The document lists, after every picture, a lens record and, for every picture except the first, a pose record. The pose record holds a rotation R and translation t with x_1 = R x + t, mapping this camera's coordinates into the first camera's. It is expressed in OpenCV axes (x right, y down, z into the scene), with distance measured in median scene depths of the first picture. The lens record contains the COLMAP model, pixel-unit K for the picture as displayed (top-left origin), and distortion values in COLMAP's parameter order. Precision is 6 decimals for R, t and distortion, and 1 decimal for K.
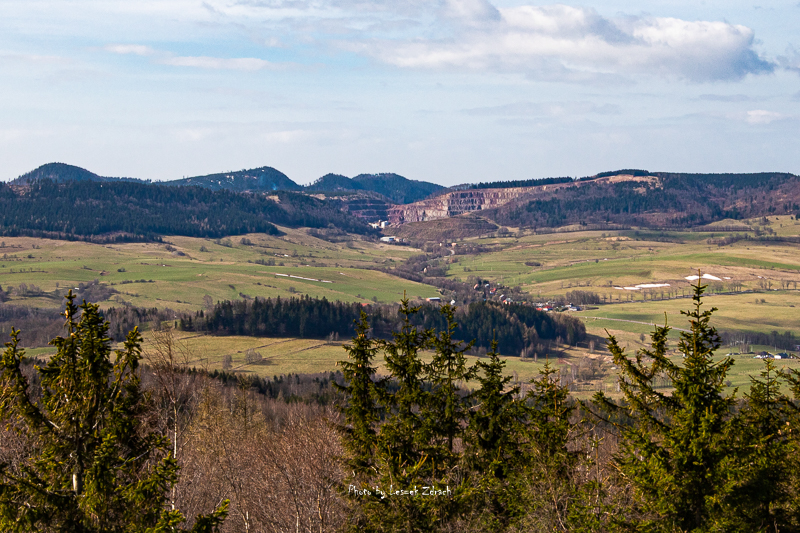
lens RADIAL K [[638.5, 0, 406.7], [0, 638.5, 264.3], [0, 0, 1]] dist [0.033370, 0.012528]
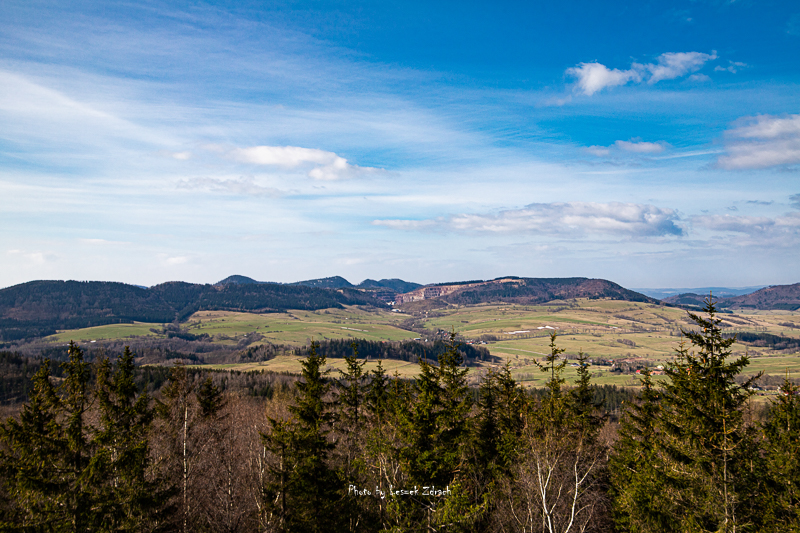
lens RADIAL K [[638.5, 0, 401.8], [0, 638.5, 268.9], [0, 0, 1]] dist [0.033370, 0.012528]
pose [[0.997761, -0.008251, -0.066369, 0.130590], [-0.001834, 0.988612, -0.150478, 0.139854], [0.066855, 0.150263, 0.986383, -1.060592]]
